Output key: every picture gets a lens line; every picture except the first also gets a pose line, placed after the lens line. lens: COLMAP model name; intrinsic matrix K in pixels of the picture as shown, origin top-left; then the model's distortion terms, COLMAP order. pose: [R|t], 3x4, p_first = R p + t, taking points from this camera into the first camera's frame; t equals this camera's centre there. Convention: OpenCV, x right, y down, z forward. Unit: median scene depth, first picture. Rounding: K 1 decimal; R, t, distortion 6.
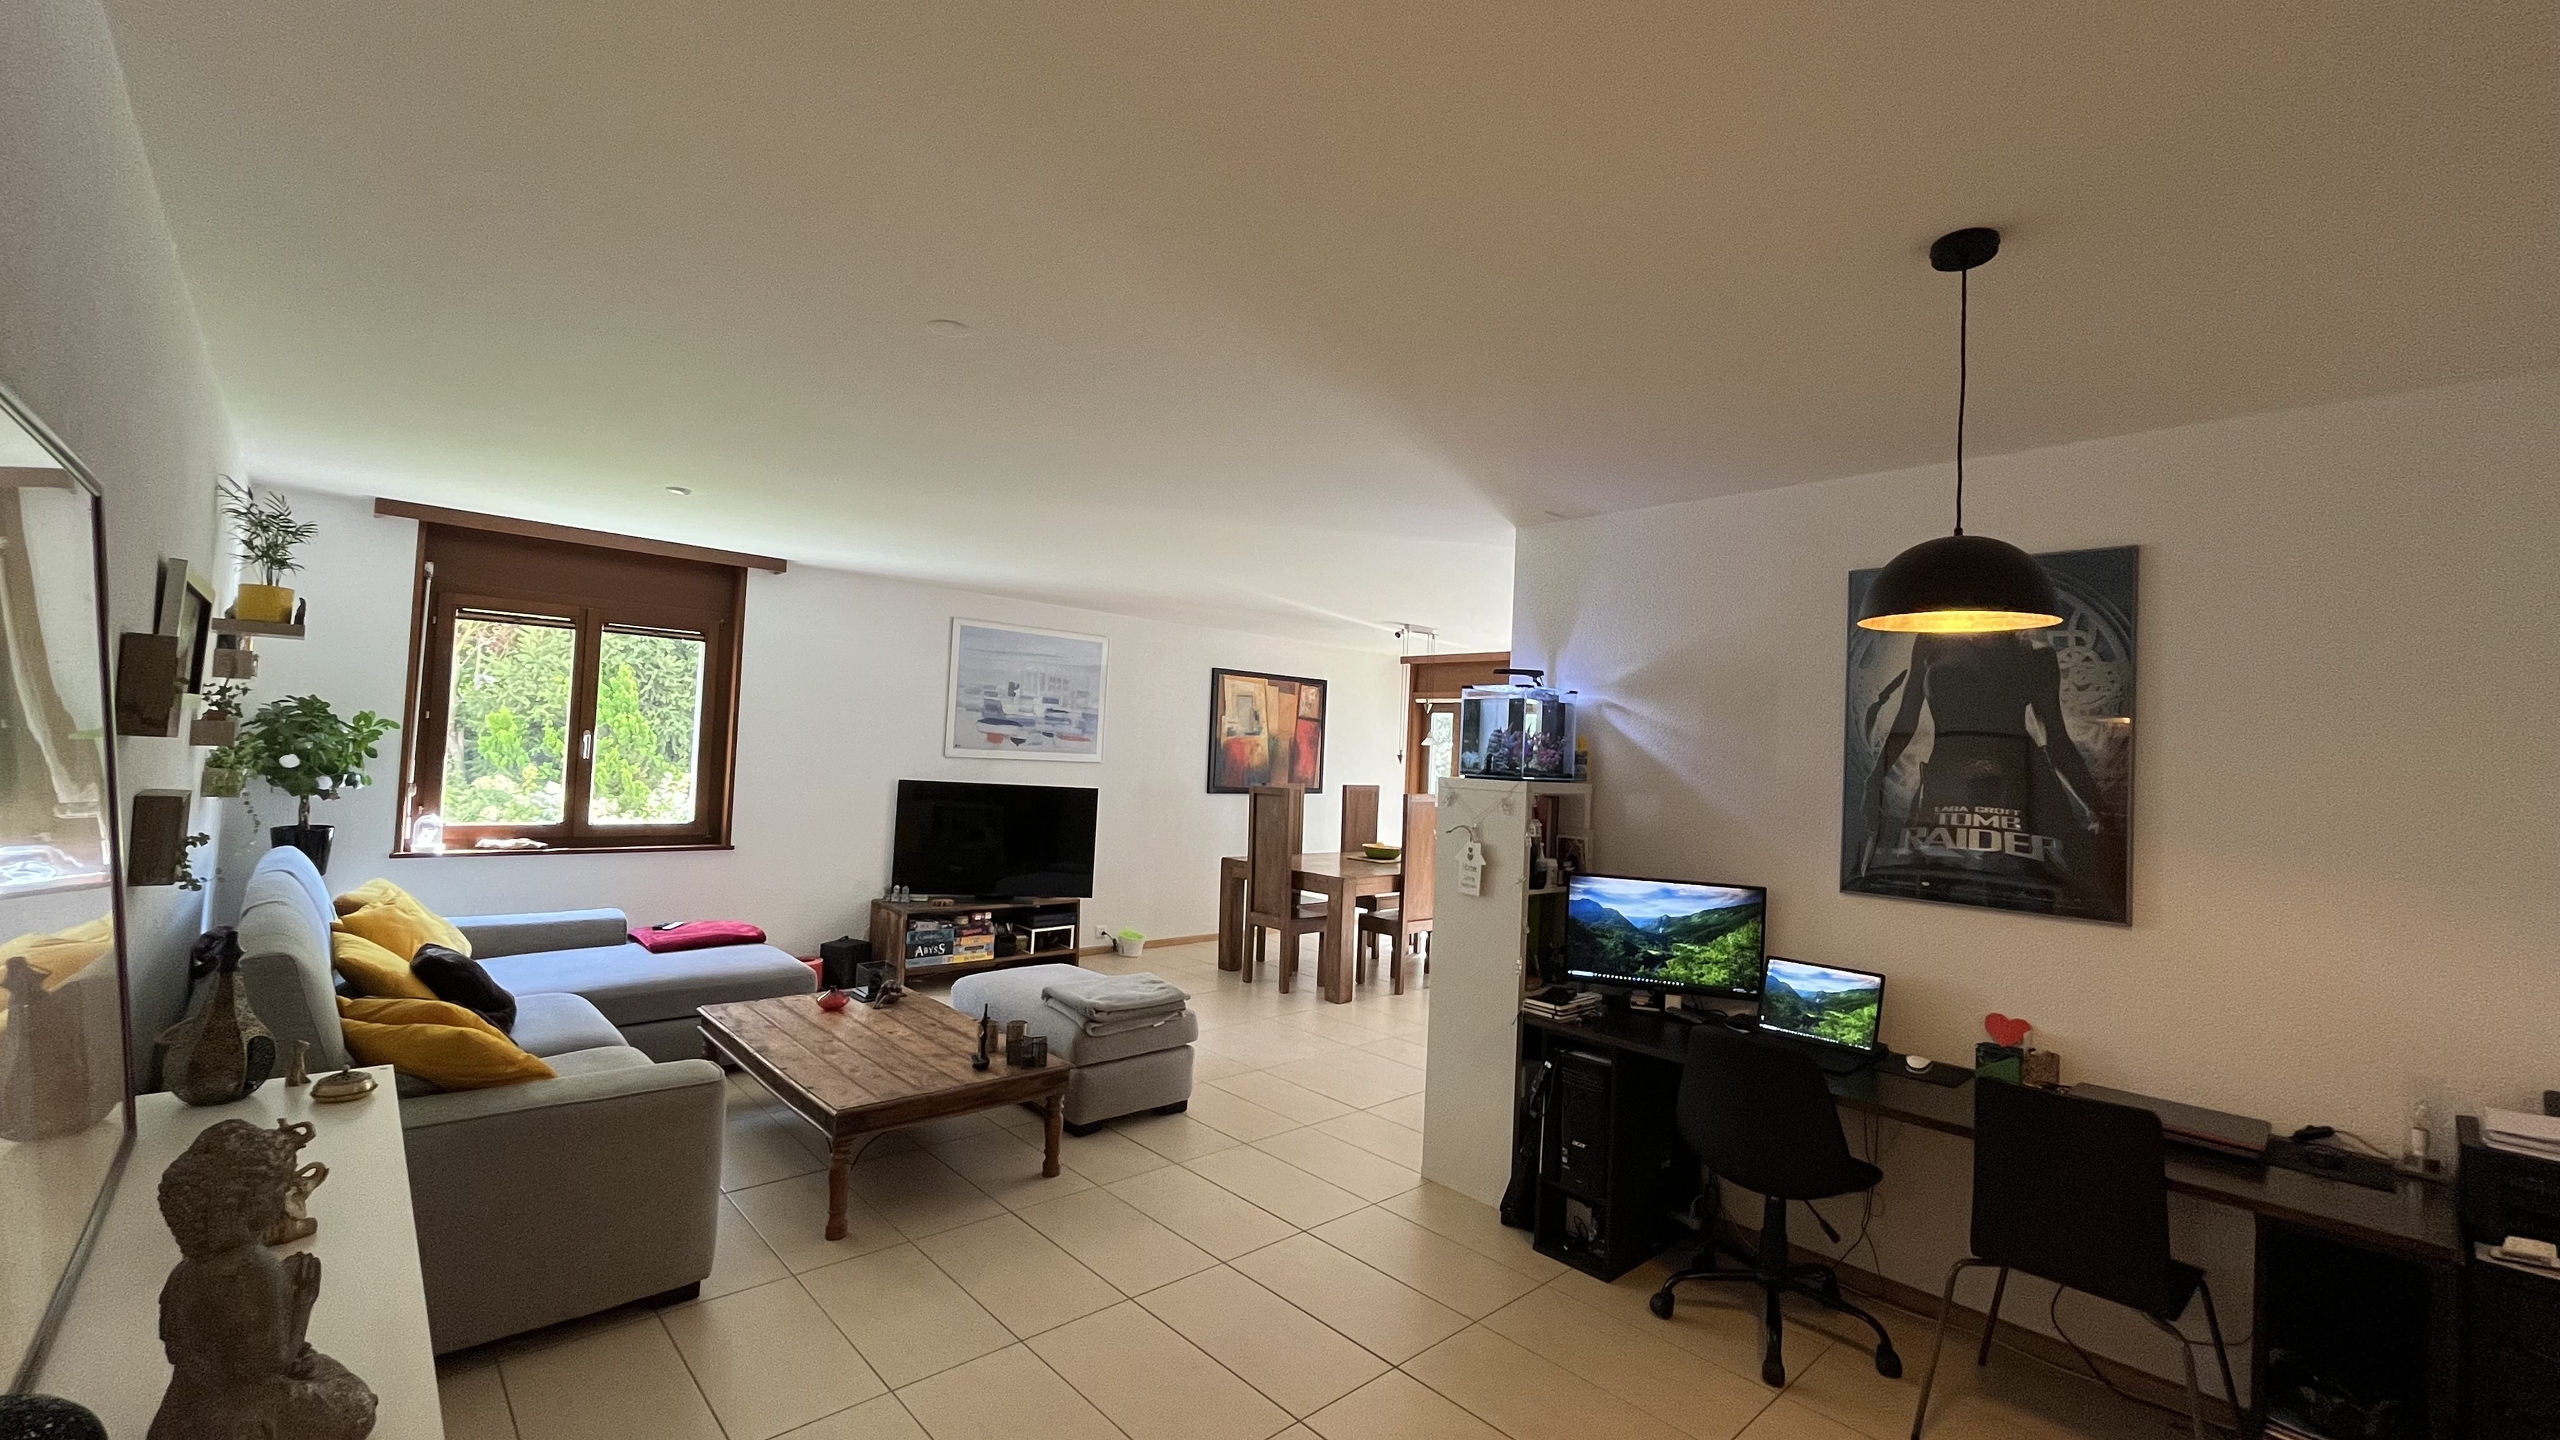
lens RADIAL K [[1033.7, 0, 1282.6], [0, 1033.7, 726.1], [0, 0, 1]] dist [-0.003216, -0.000454]
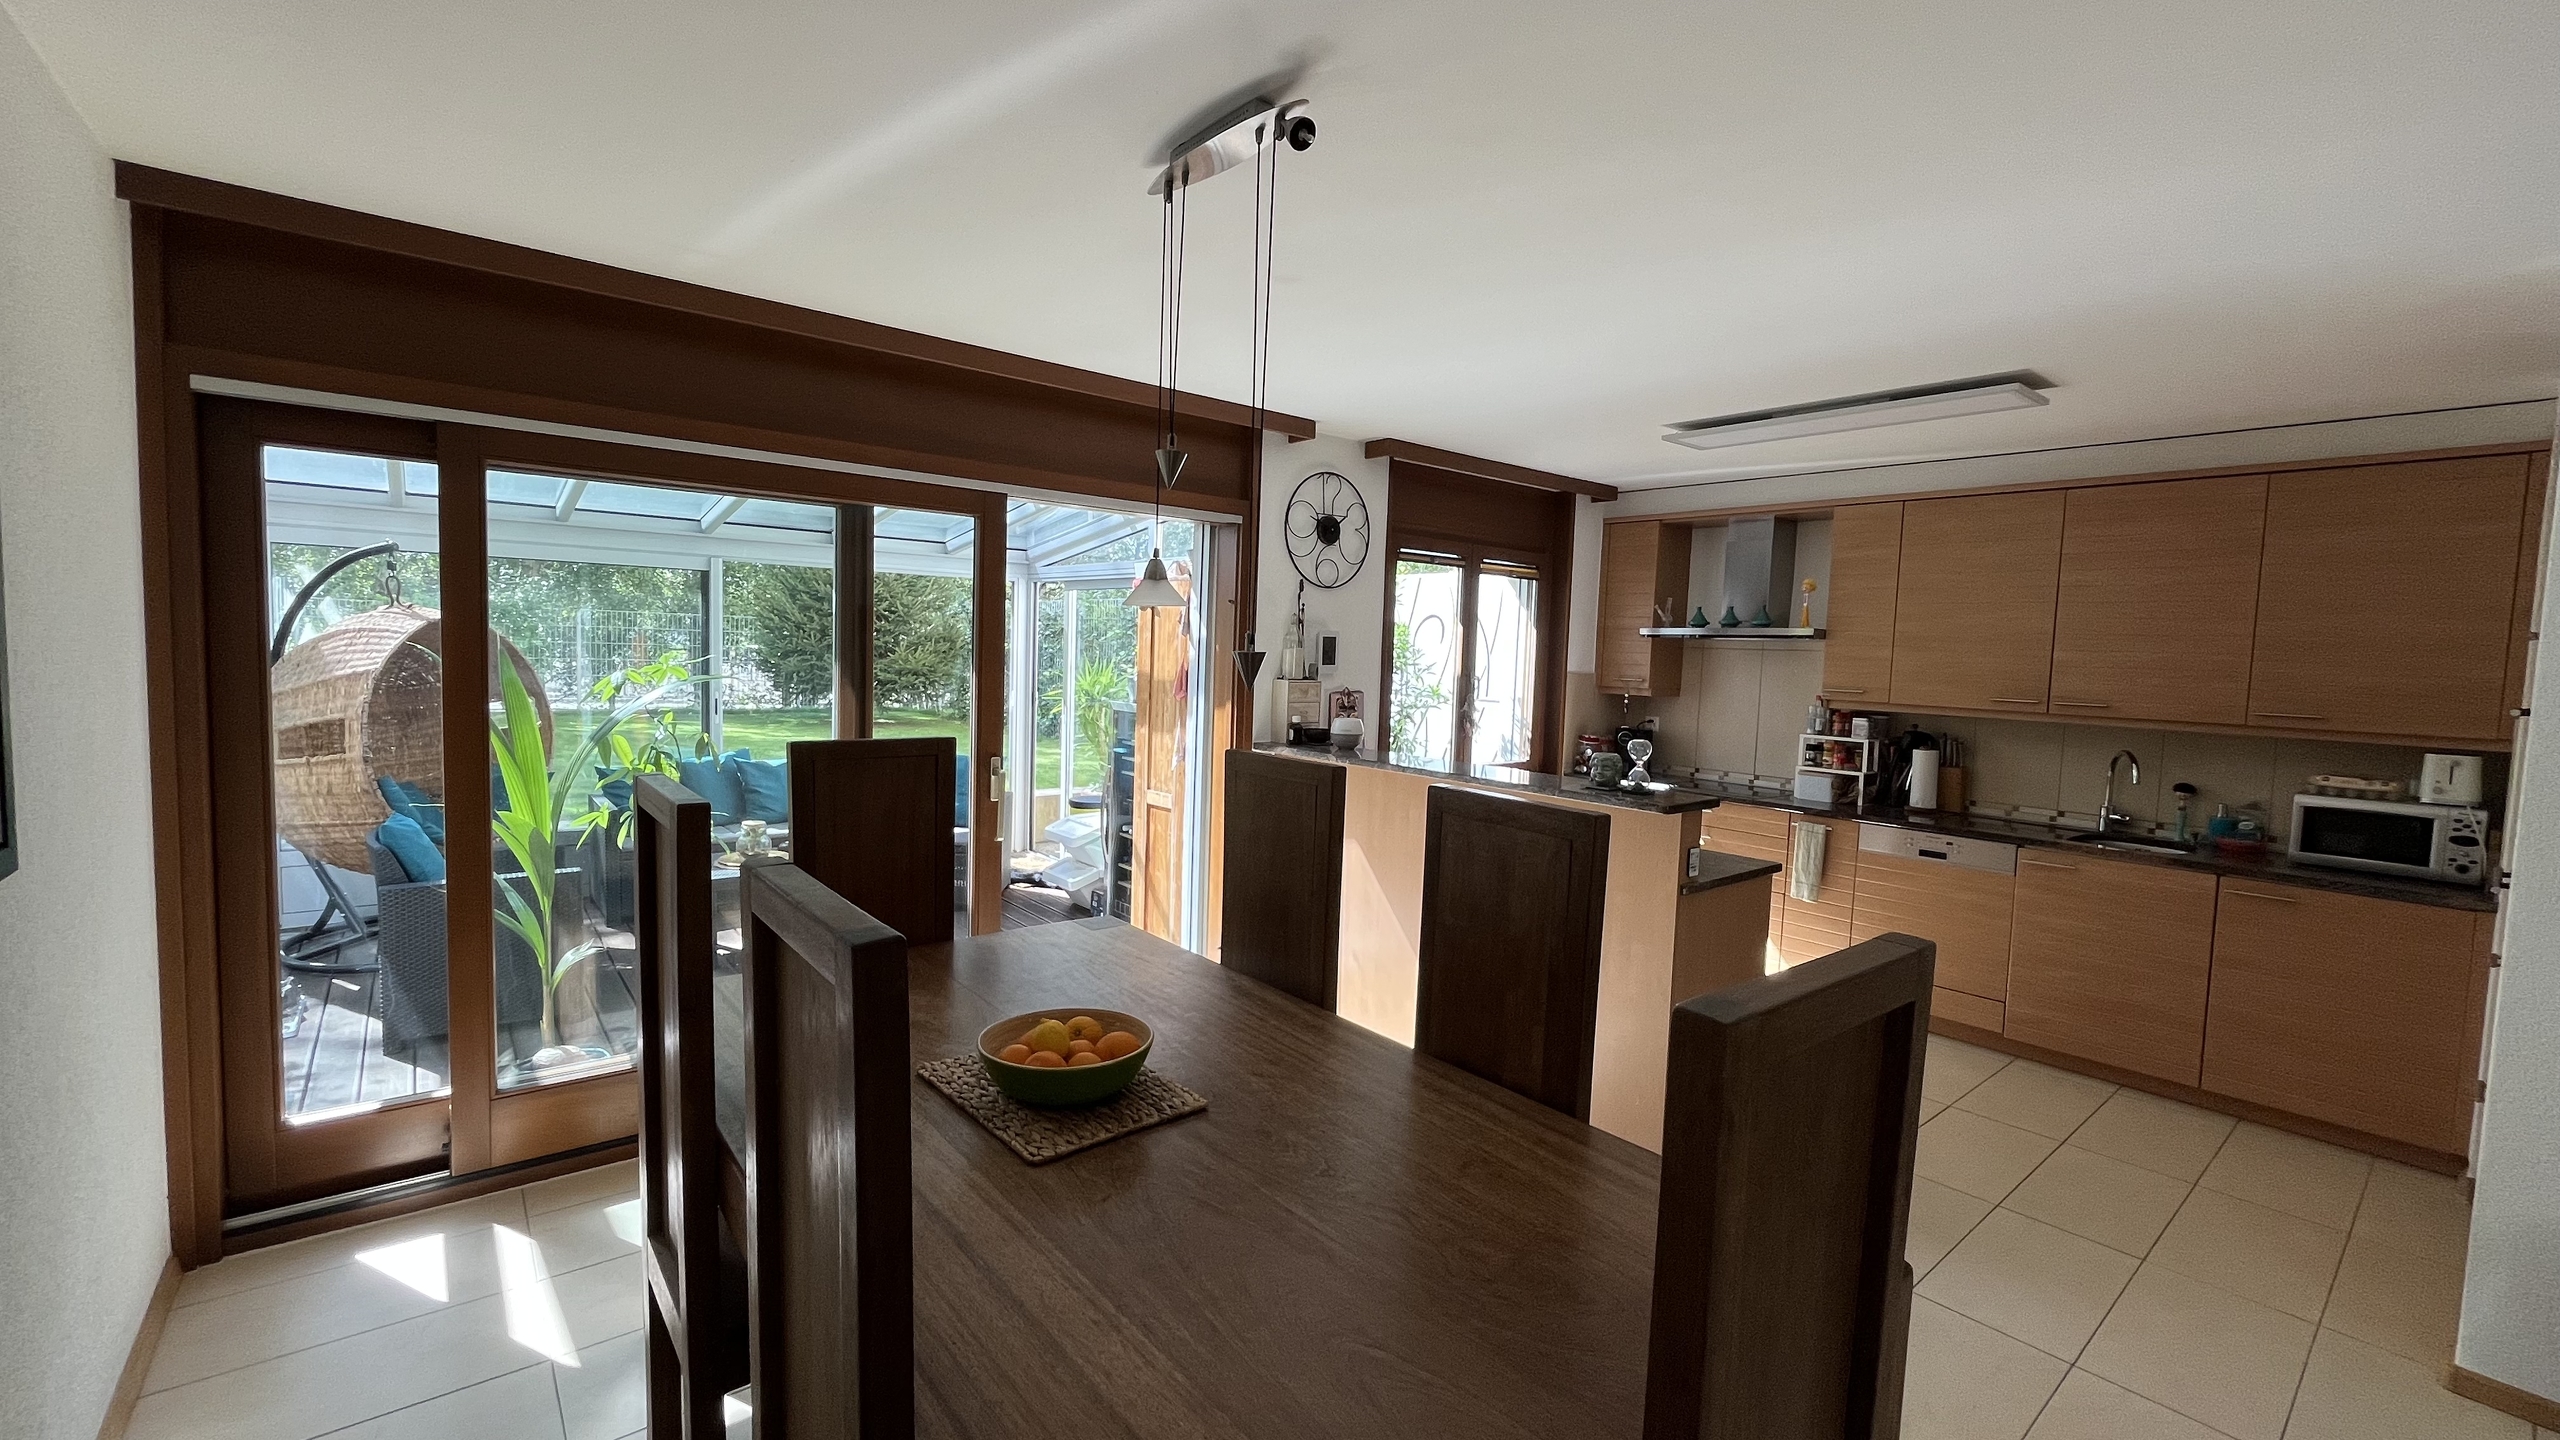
lens RADIAL K [[1033.7, 0, 1281.0], [0, 1033.7, 721.0], [0, 0, 1]] dist [-0.003216, -0.000454]
pose [[0.056793, -0.122015, 0.990902, -0.146329], [-0.057404, 0.990463, 0.125251, 0.012015], [-0.996734, -0.063995, 0.049248, 1.123319]]
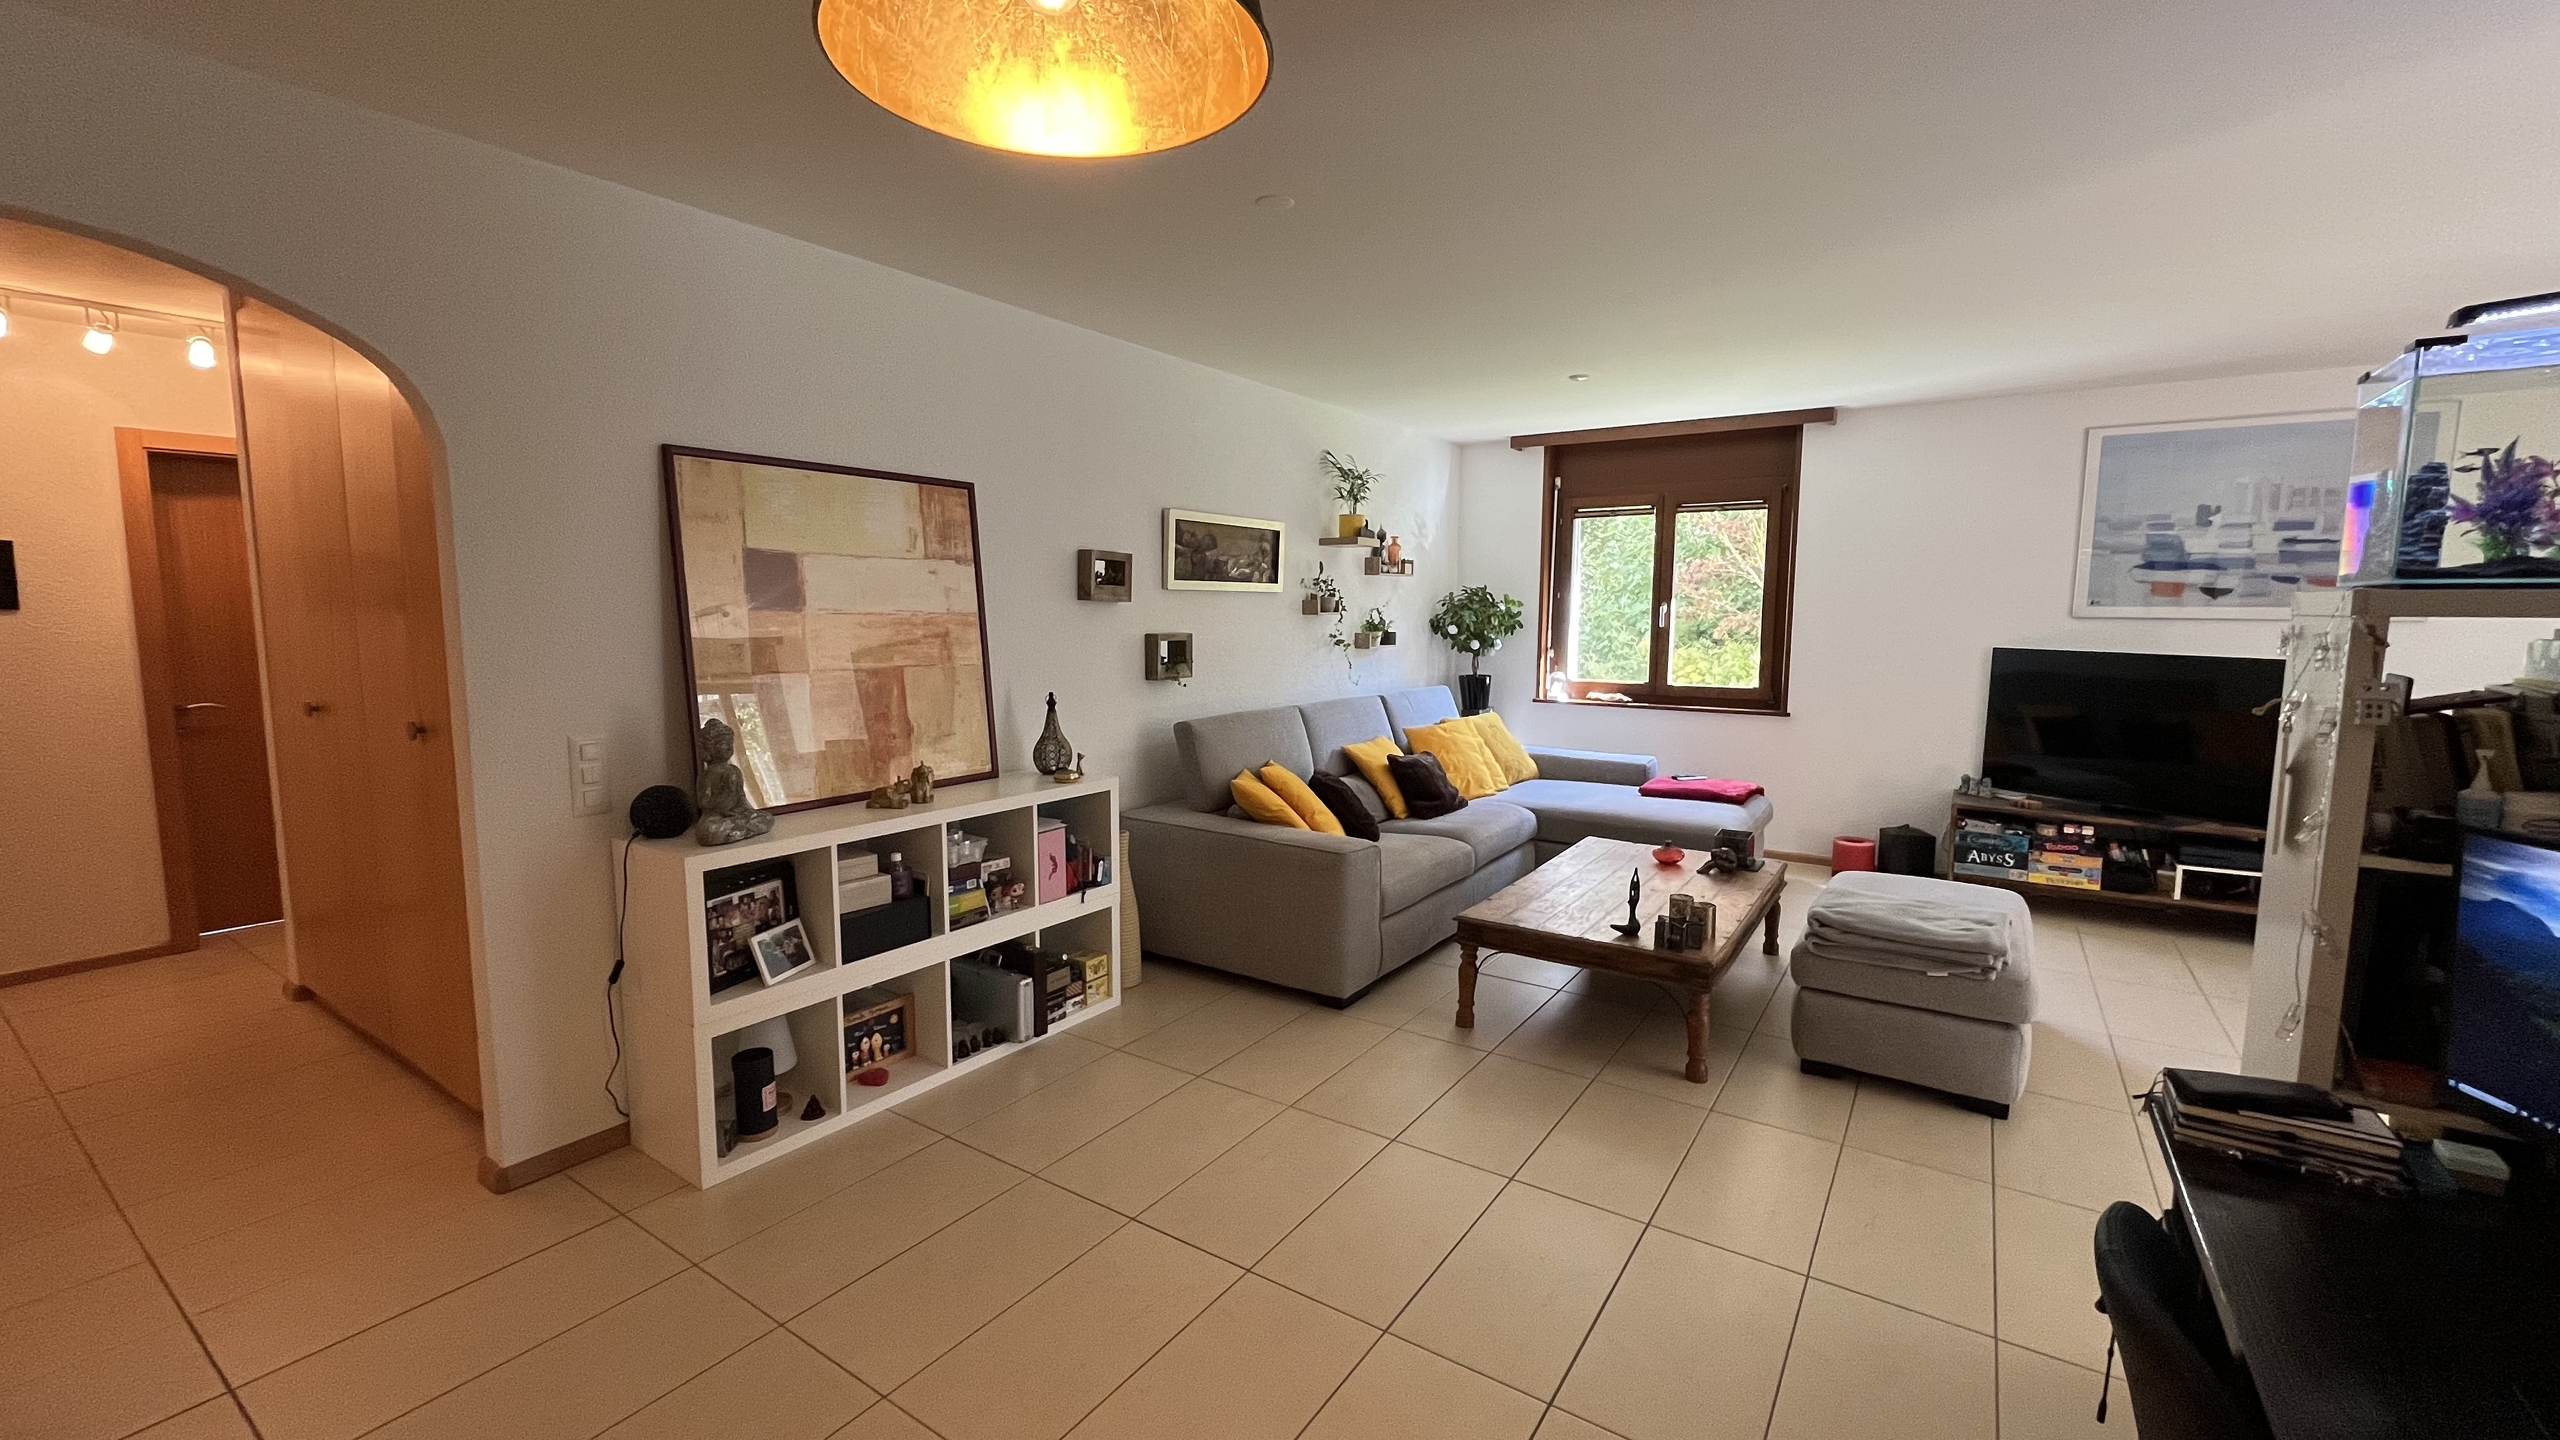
lens RADIAL K [[1033.7, 0, 1264.2], [0, 1033.7, 719.8], [0, 0, 1]] dist [-0.003216, -0.000454]
pose [[0.220714, 0.060913, -0.973435, 0.293049], [0.031854, 0.997065, 0.069614, 0.033966], [0.974818, -0.046372, 0.218126, 0.264997]]
